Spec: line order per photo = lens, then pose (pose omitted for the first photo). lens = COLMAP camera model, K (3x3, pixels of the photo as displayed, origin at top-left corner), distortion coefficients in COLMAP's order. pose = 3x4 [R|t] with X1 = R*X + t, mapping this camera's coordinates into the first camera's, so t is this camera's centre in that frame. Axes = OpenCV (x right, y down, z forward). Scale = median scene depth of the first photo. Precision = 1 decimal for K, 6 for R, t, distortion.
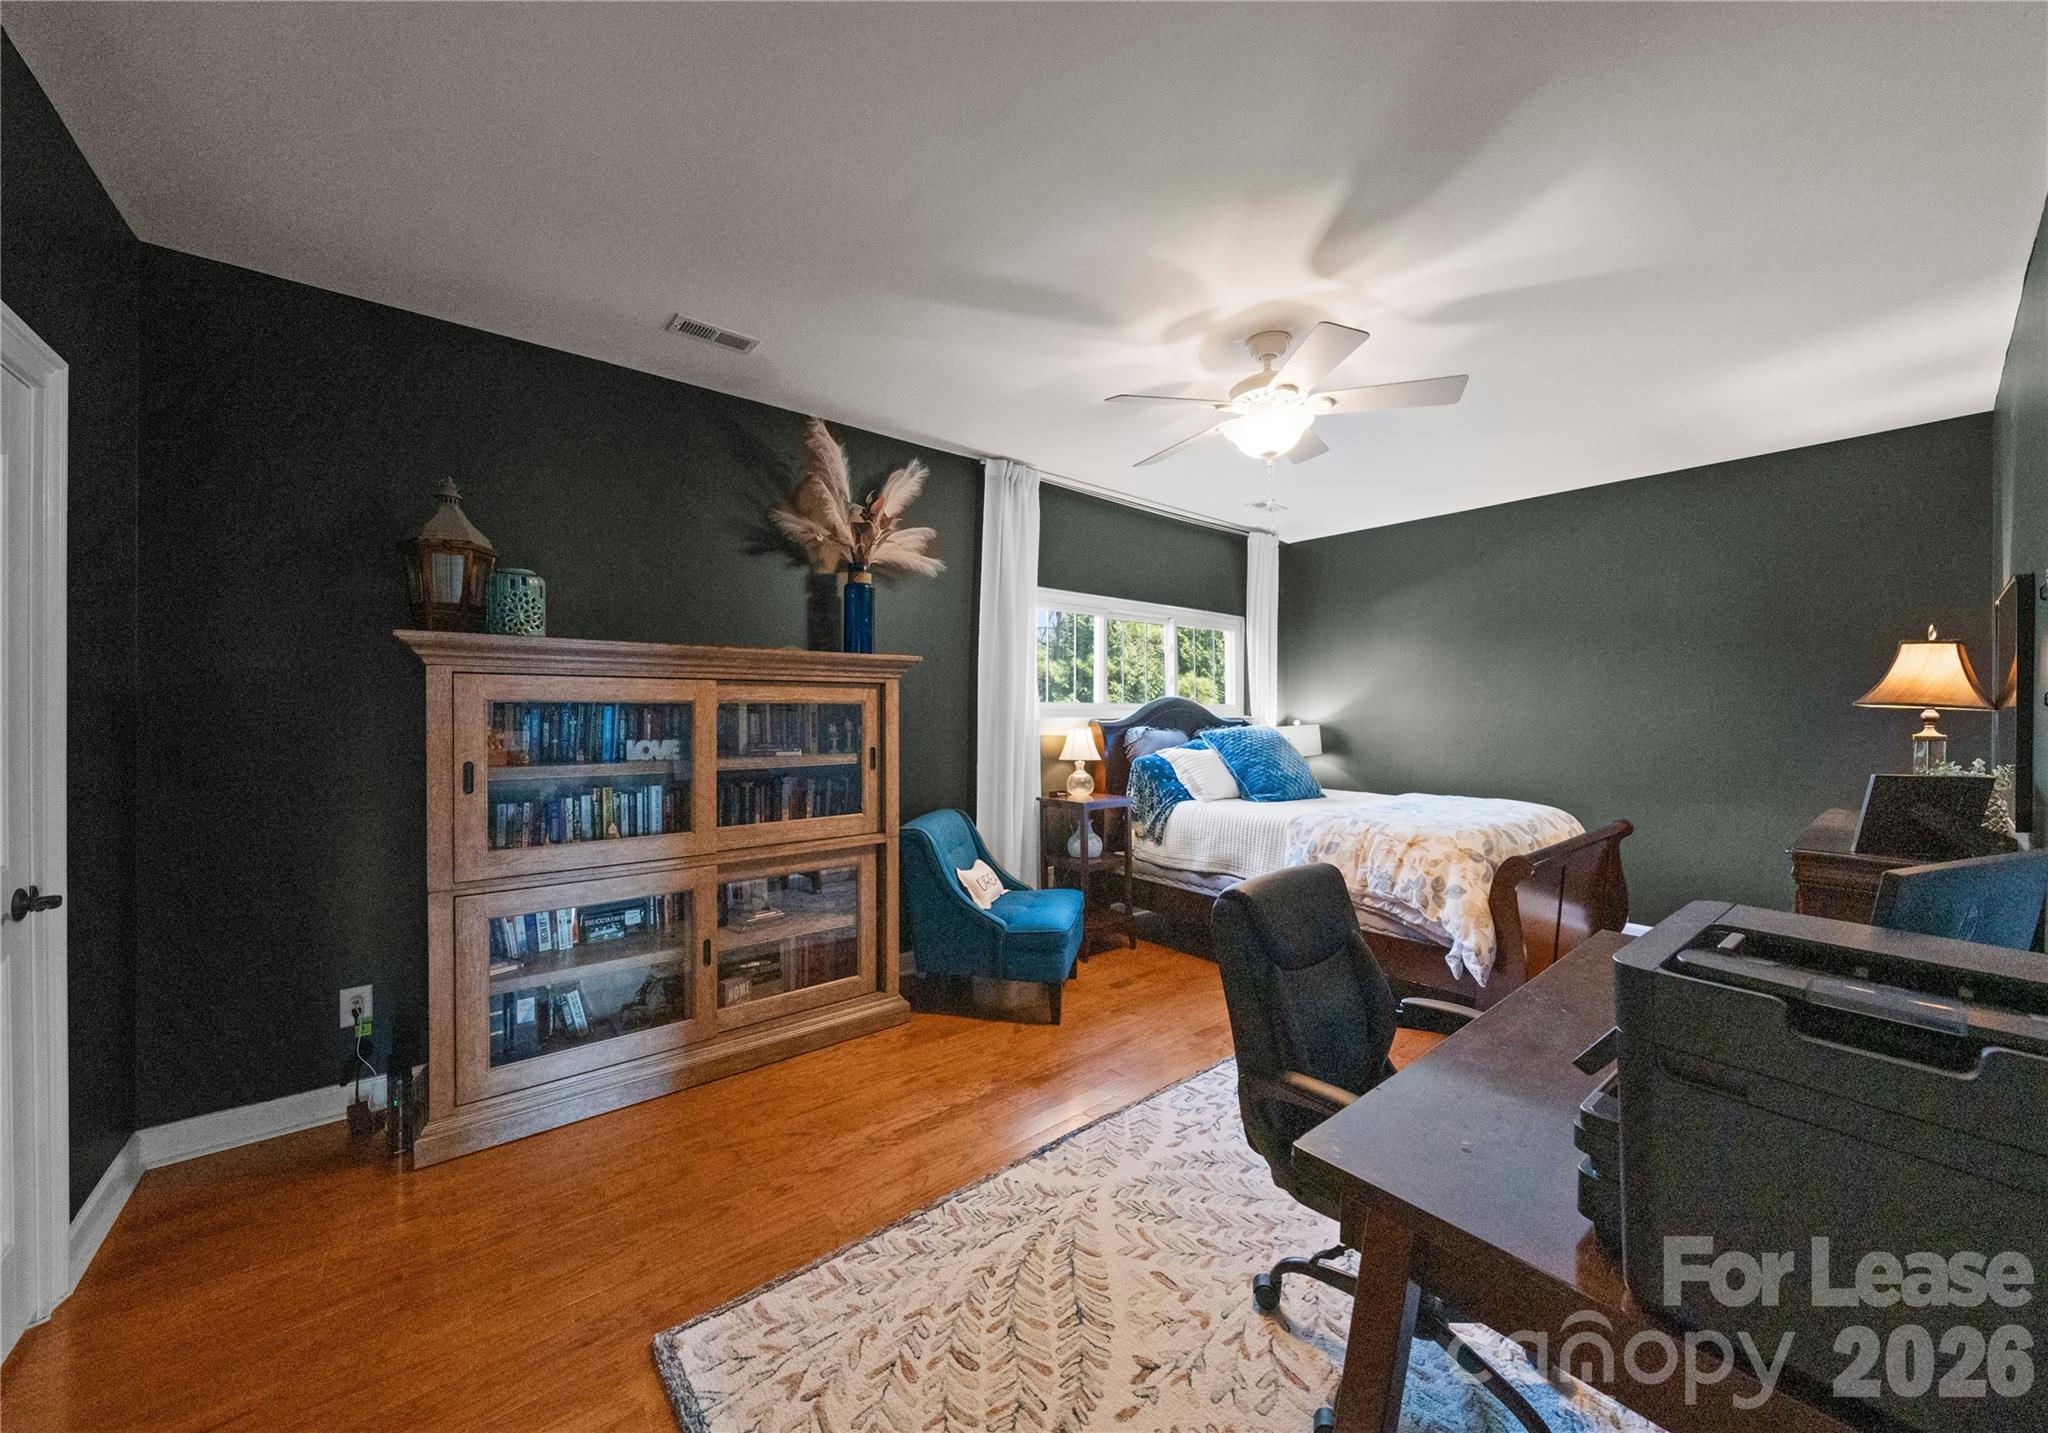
lens RADIAL K [[723.5, 0, 1029.6], [0, 723.5, 721.1], [0, 0, 1]] dist [-0.000647, -0.000047]
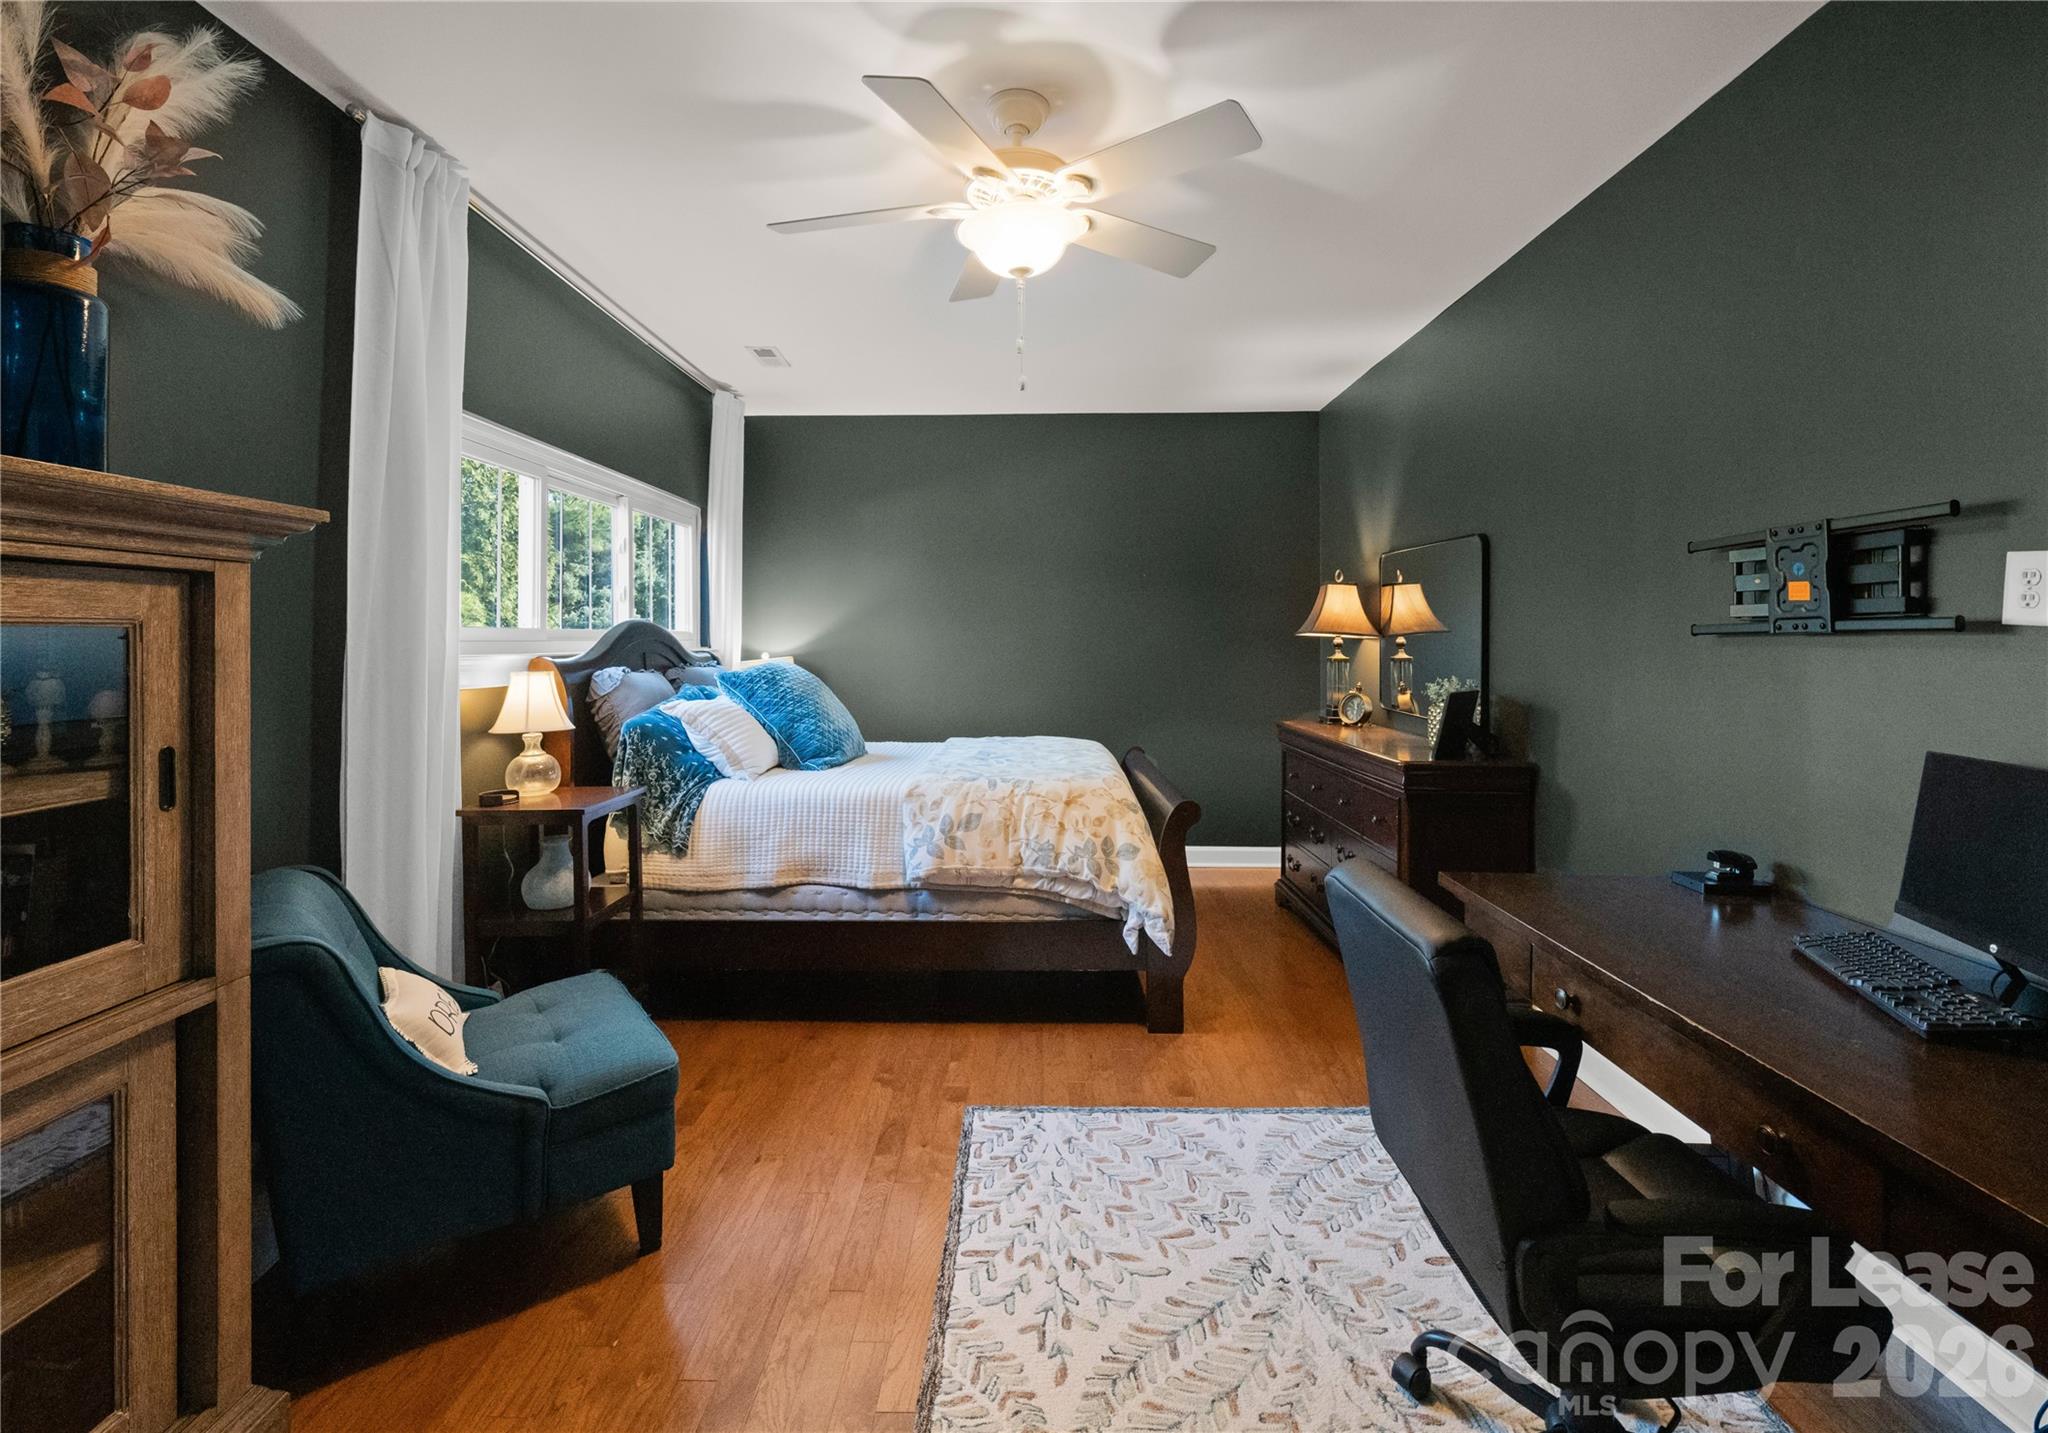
lens RADIAL K [[870.6, 0, 1017.9], [0, 870.6, 643.4], [0, 0, 1]] dist [-0.002408, -0.000535]
pose [[0.666138, -0.007188, 0.745794, -0.221218], [0.014649, 0.999887, -0.003448, -0.007065], [-0.745685, 0.013222, 0.666168, 0.344259]]
